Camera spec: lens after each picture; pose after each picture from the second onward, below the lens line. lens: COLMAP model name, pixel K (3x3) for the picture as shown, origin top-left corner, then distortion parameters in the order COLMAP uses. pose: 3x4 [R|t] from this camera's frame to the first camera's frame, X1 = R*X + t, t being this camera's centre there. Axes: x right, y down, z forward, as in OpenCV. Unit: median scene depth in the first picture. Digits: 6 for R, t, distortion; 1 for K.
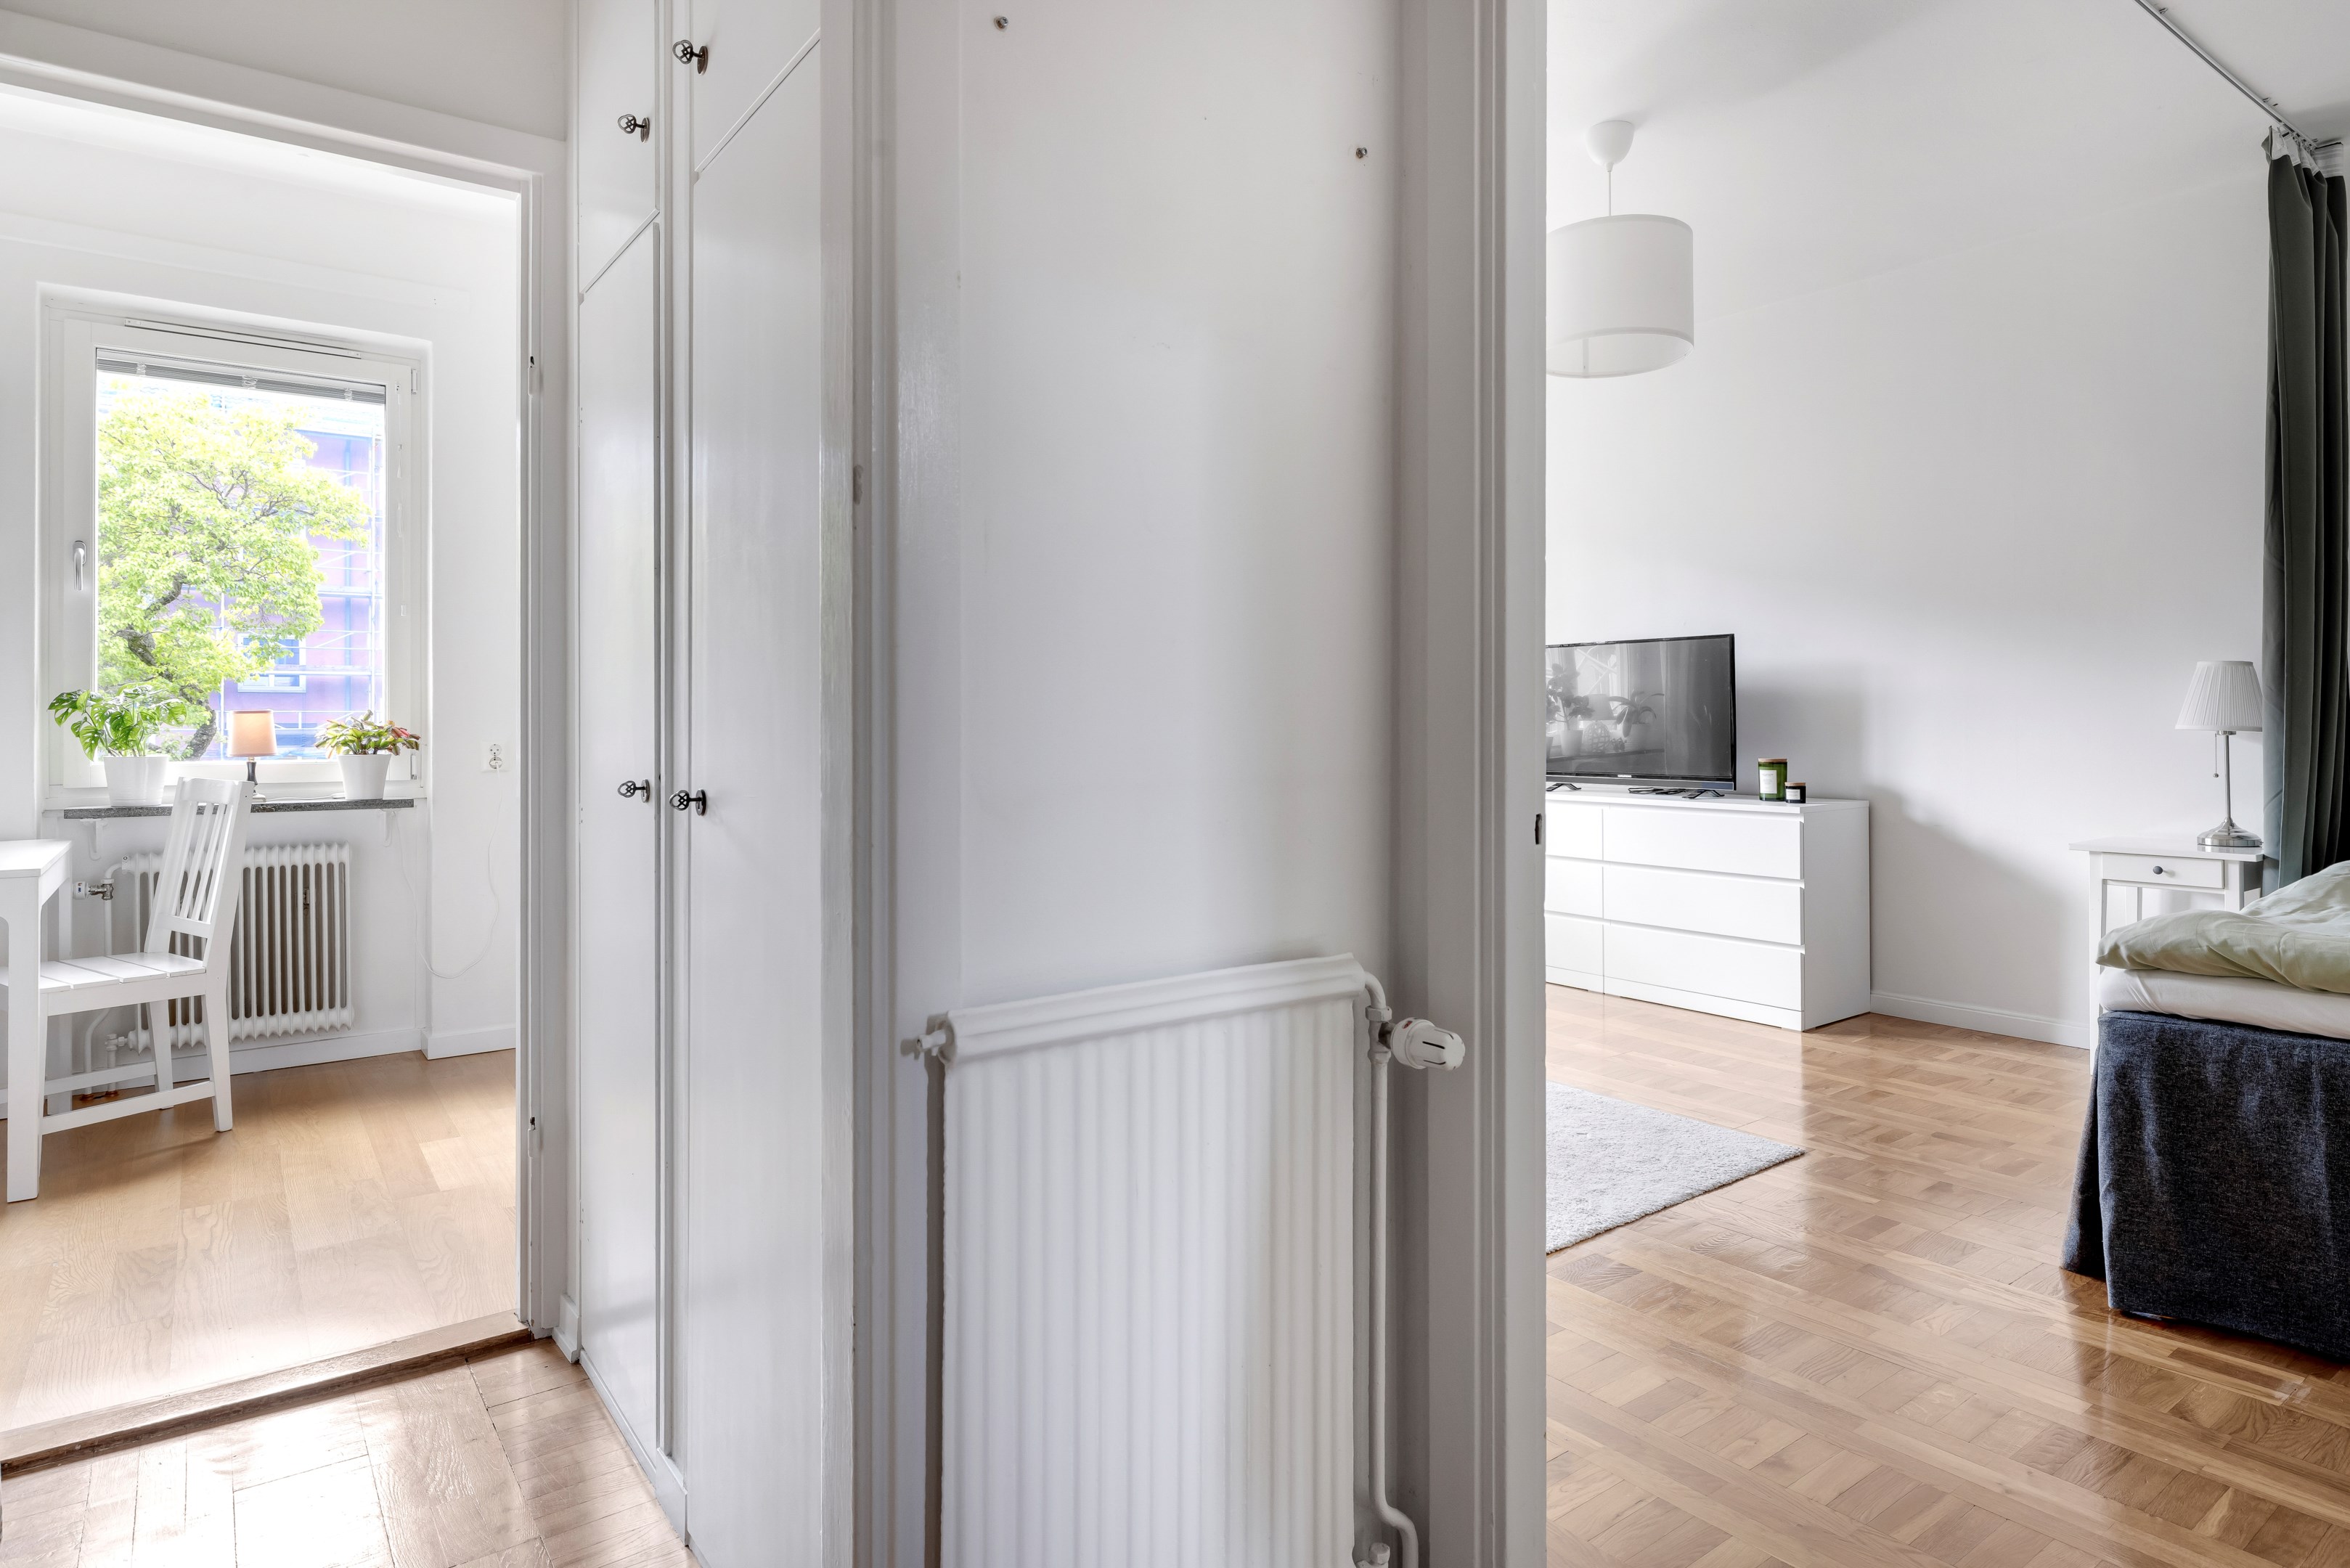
lens RADIAL K [[1269.1, 0, 1202.0], [0, 1269.1, 715.4], [0, 0, 1]] dist [-0.003105, -0.000790]
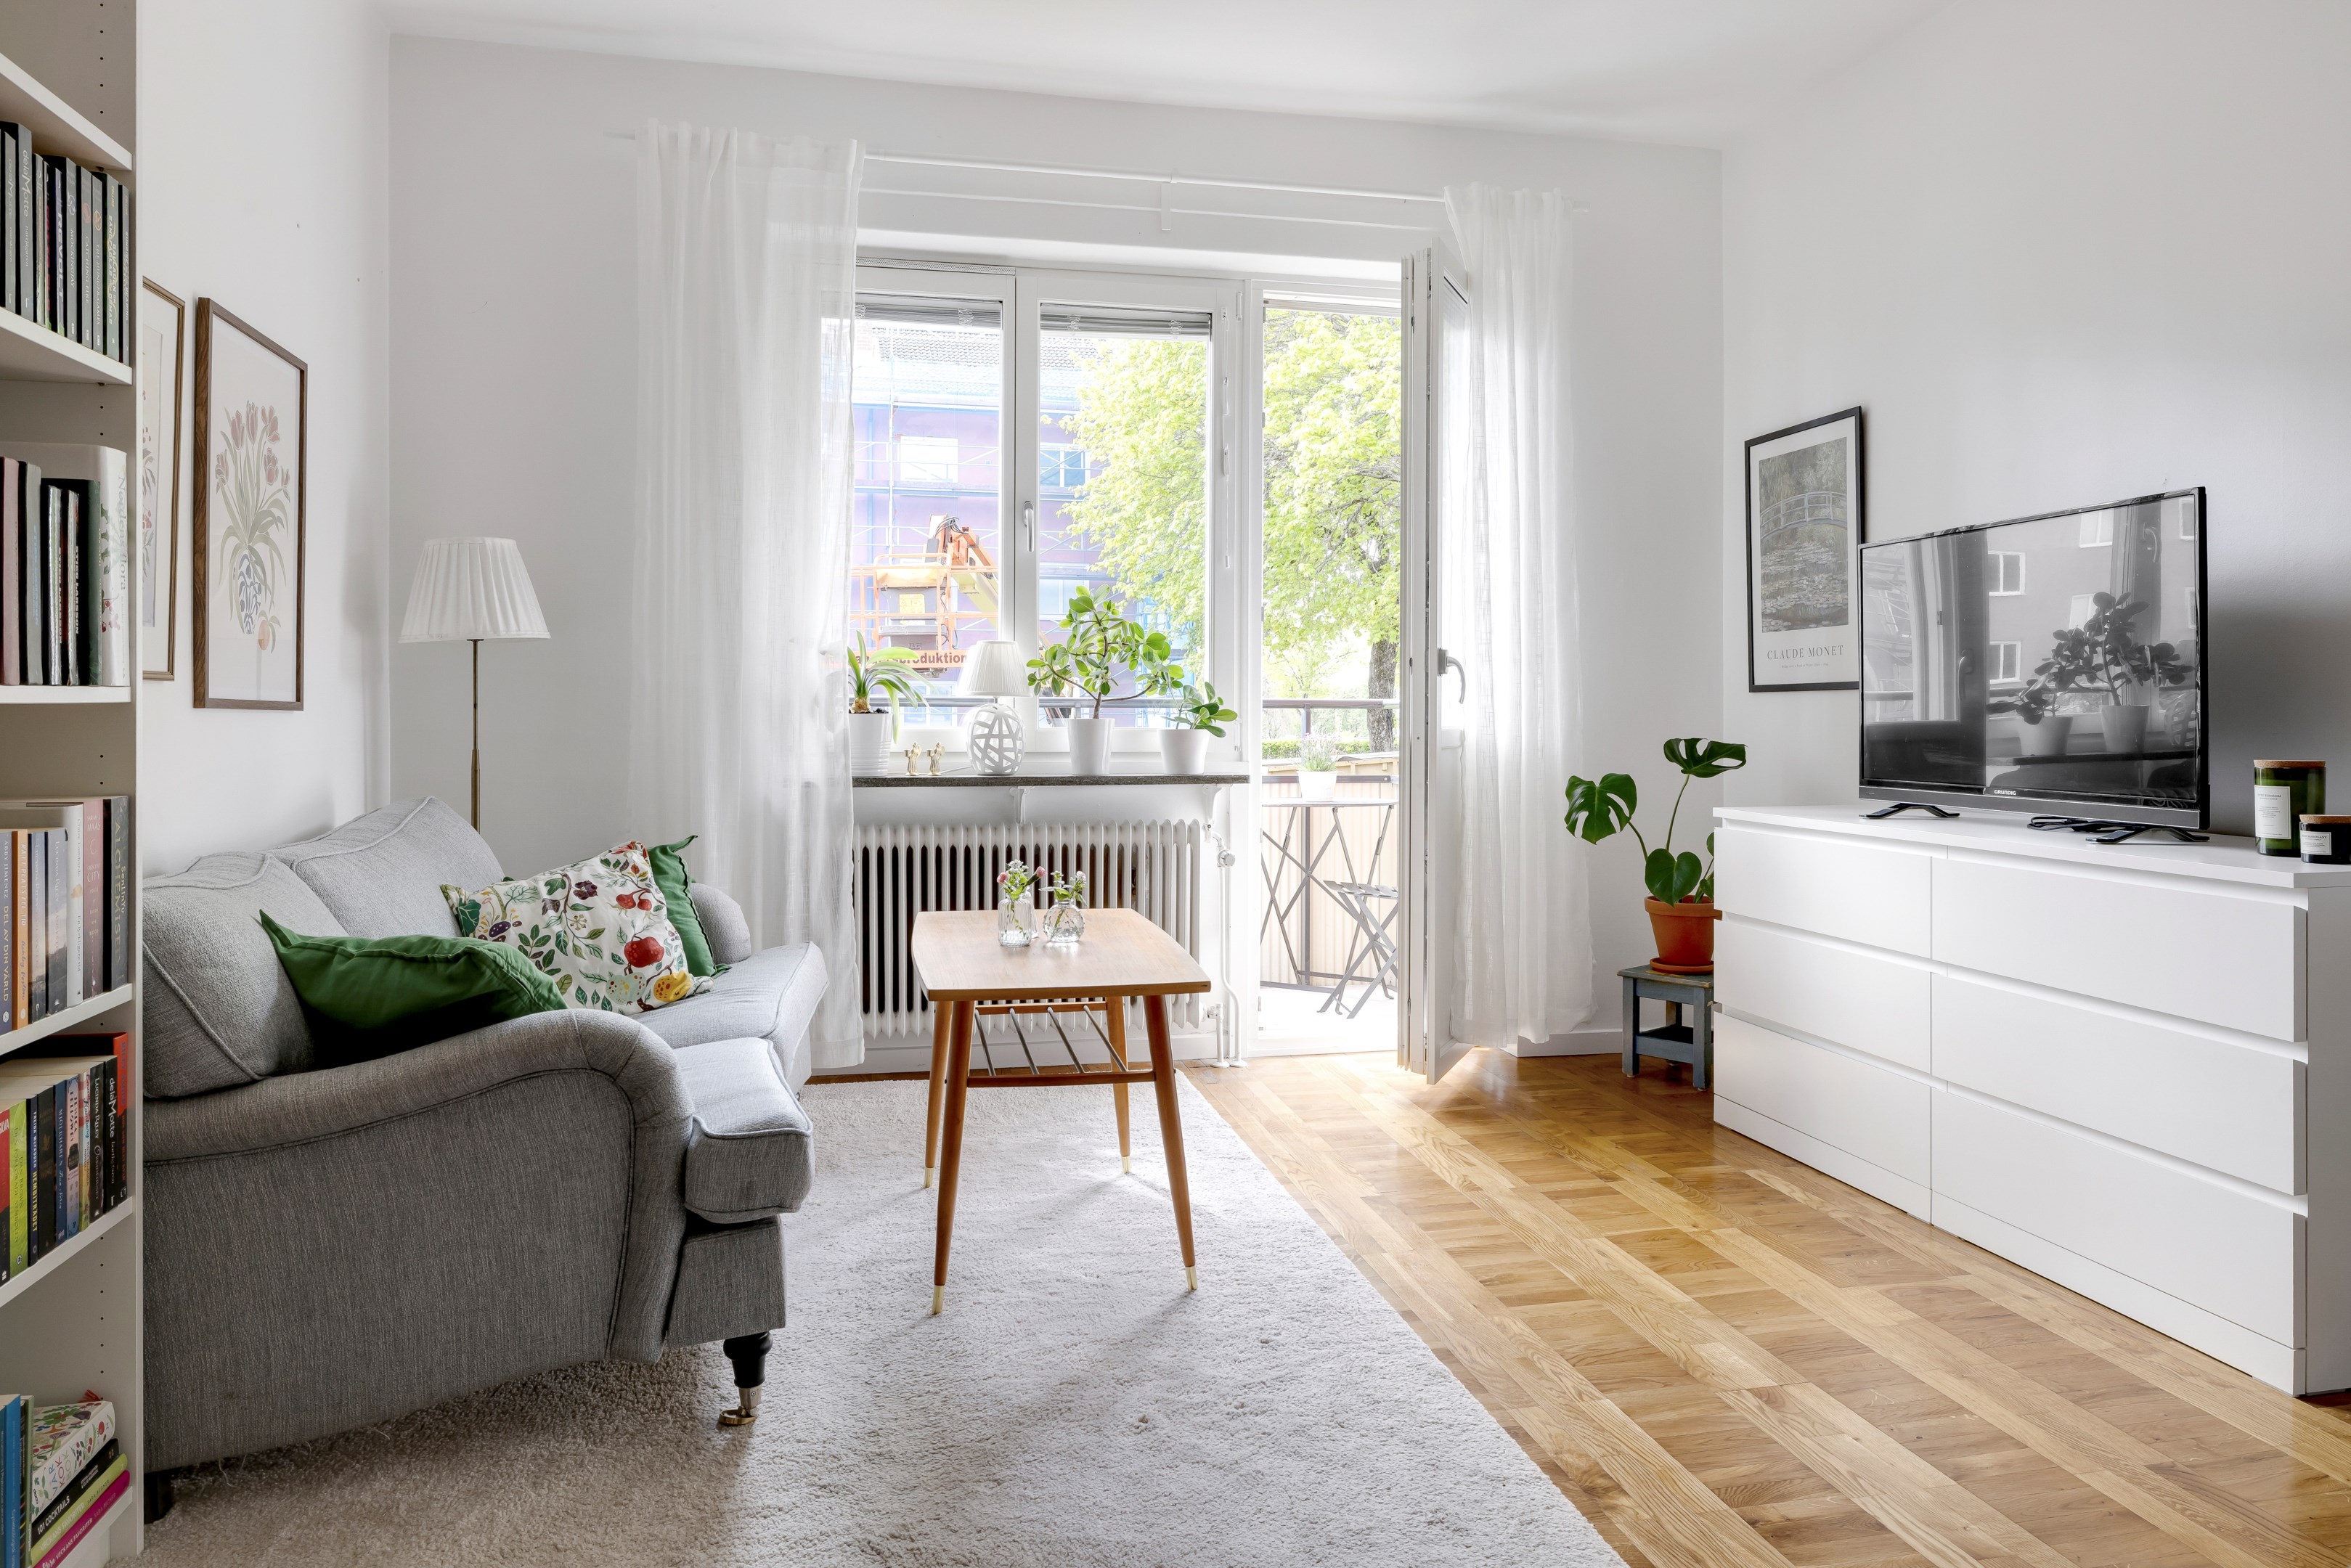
lens RADIAL K [[1562.3, 0, 1201.8], [0, 1562.3, 712.0], [0, 0, 1]] dist [-0.004458, 0.003363]
pose [[0.913126, 0.005309, -0.407642, 0.440353], [-0.002586, 0.999971, 0.007231, 0.019294], [0.407669, -0.005549, 0.913113, 0.467468]]
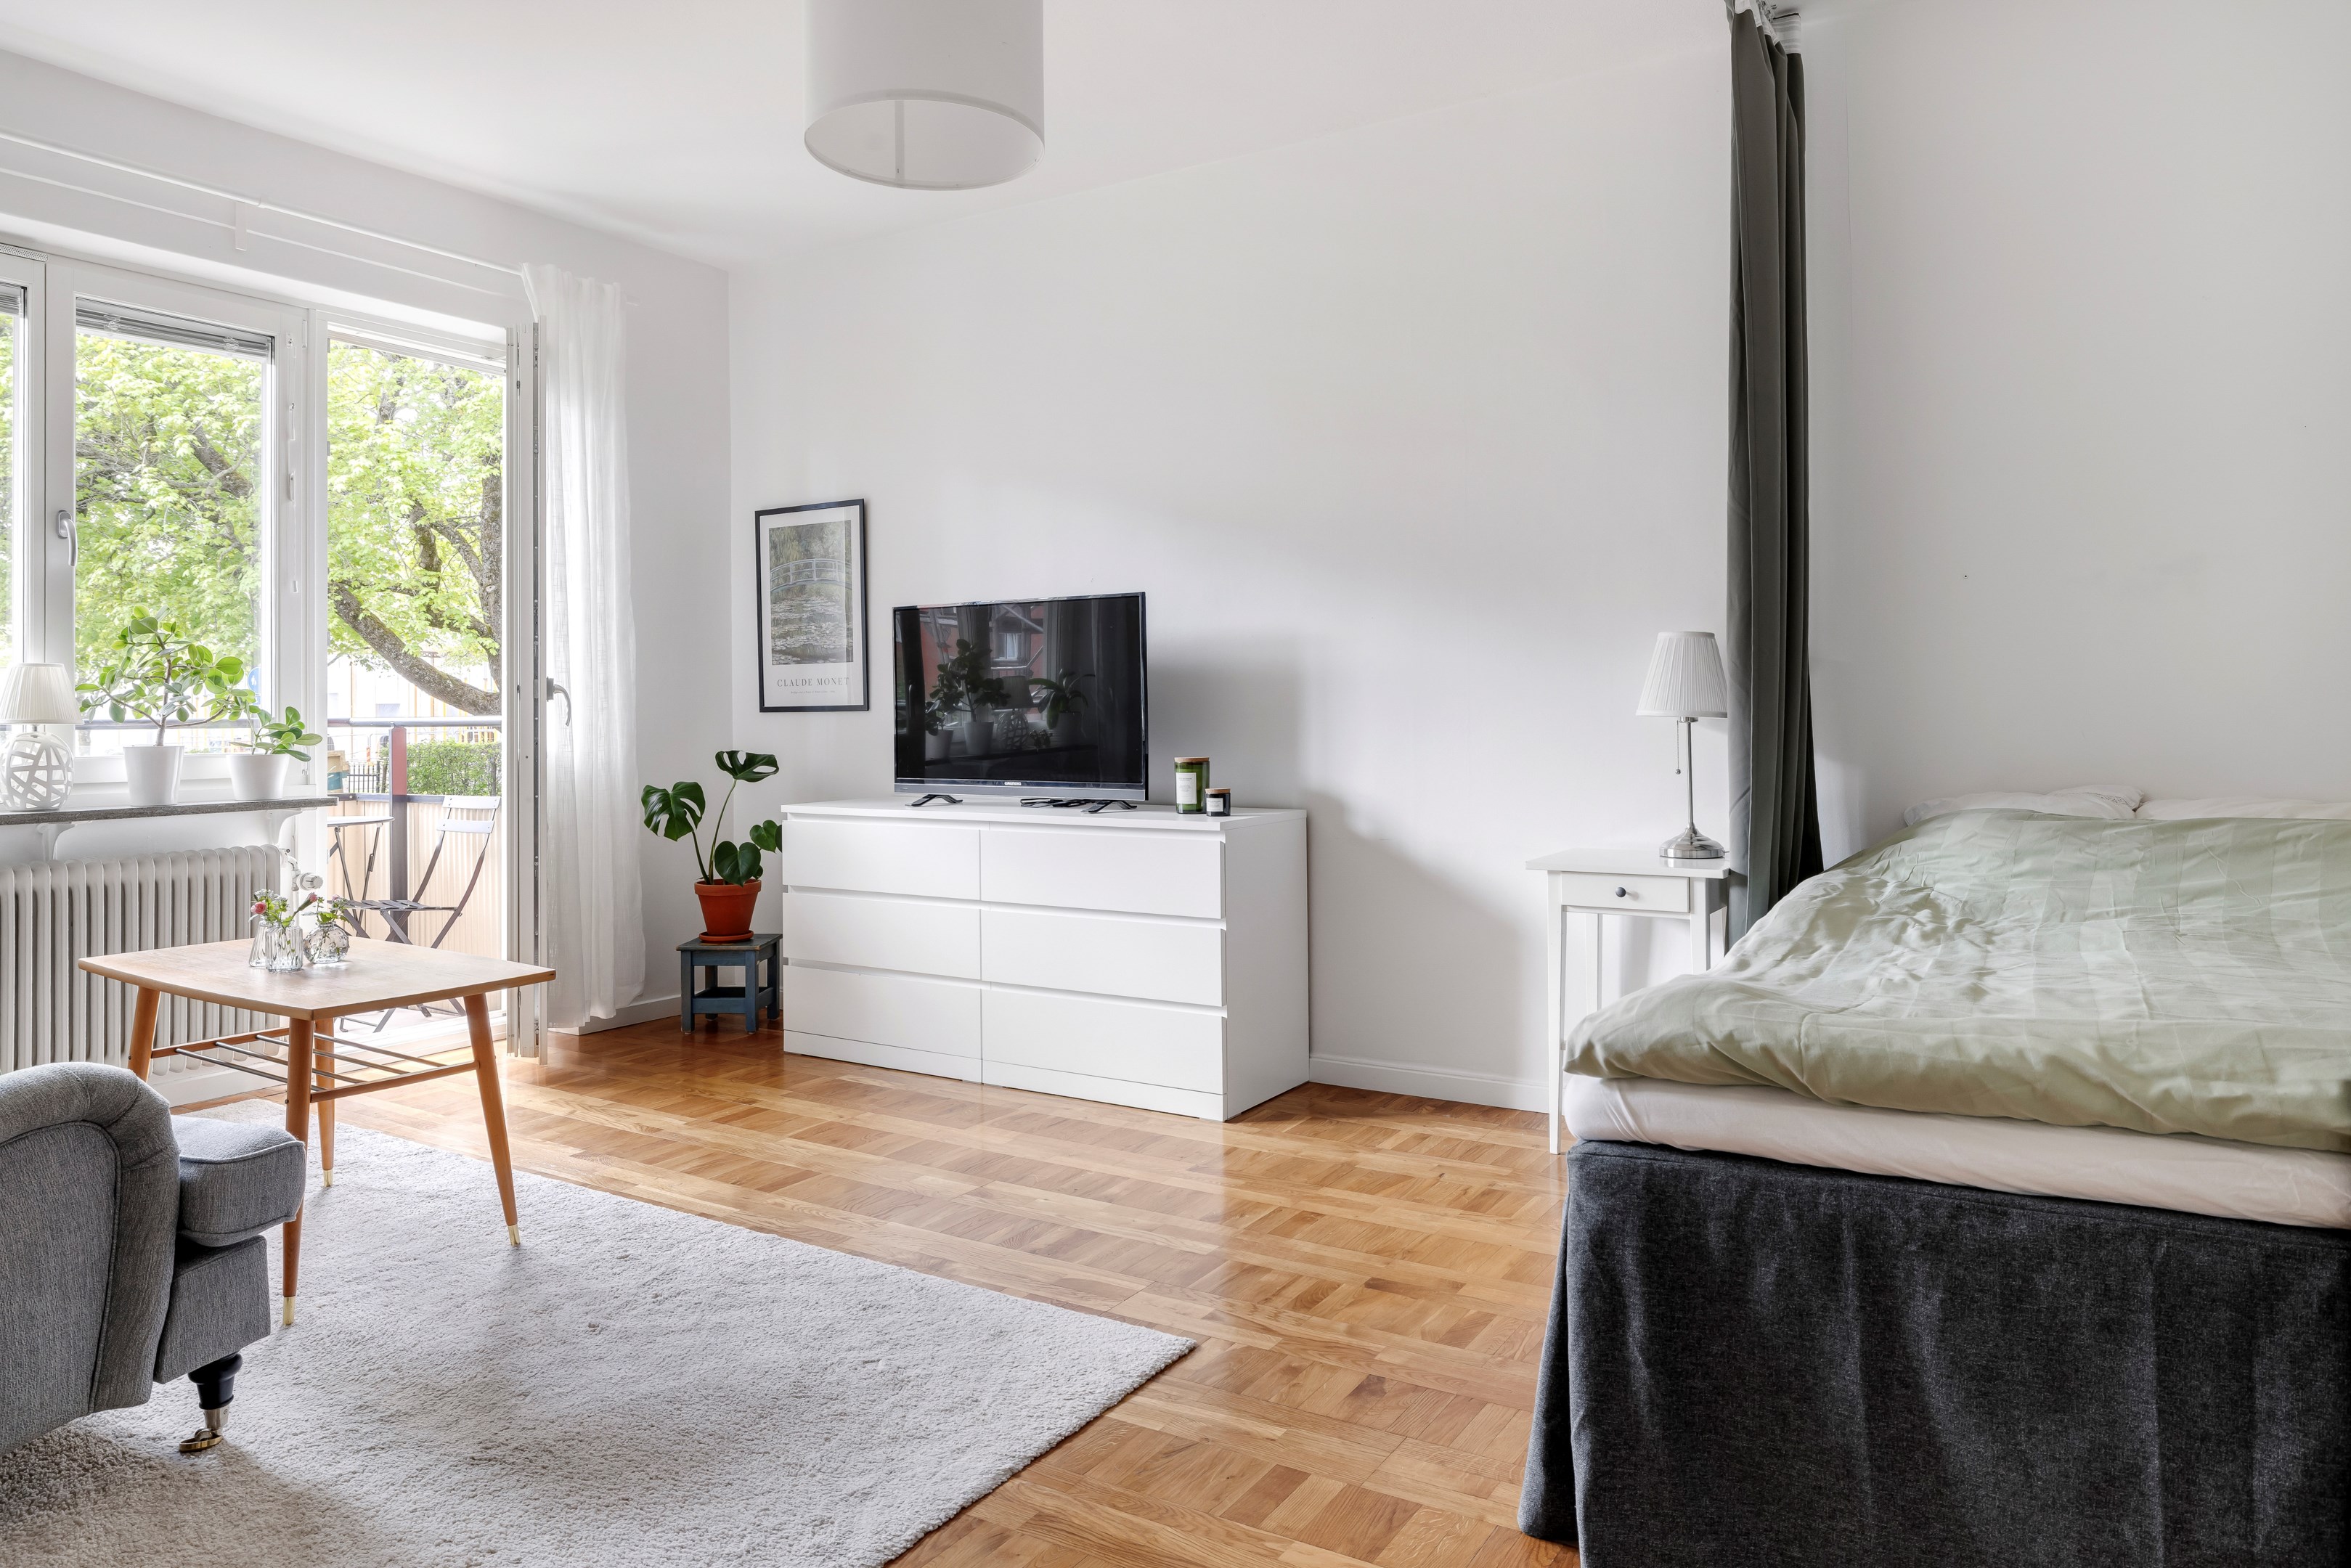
lens RADIAL K [[1487.2, 0, 1169.4], [0, 1487.2, 688.9], [0, 0, 1]] dist [-0.004000, -0.000742]
pose [[0.933546, 0.002104, 0.358452, 0.162700], [0.001980, 0.999937, -0.011026, 0.004211], [-0.358453, 0.011003, 0.933483, 0.240165]]
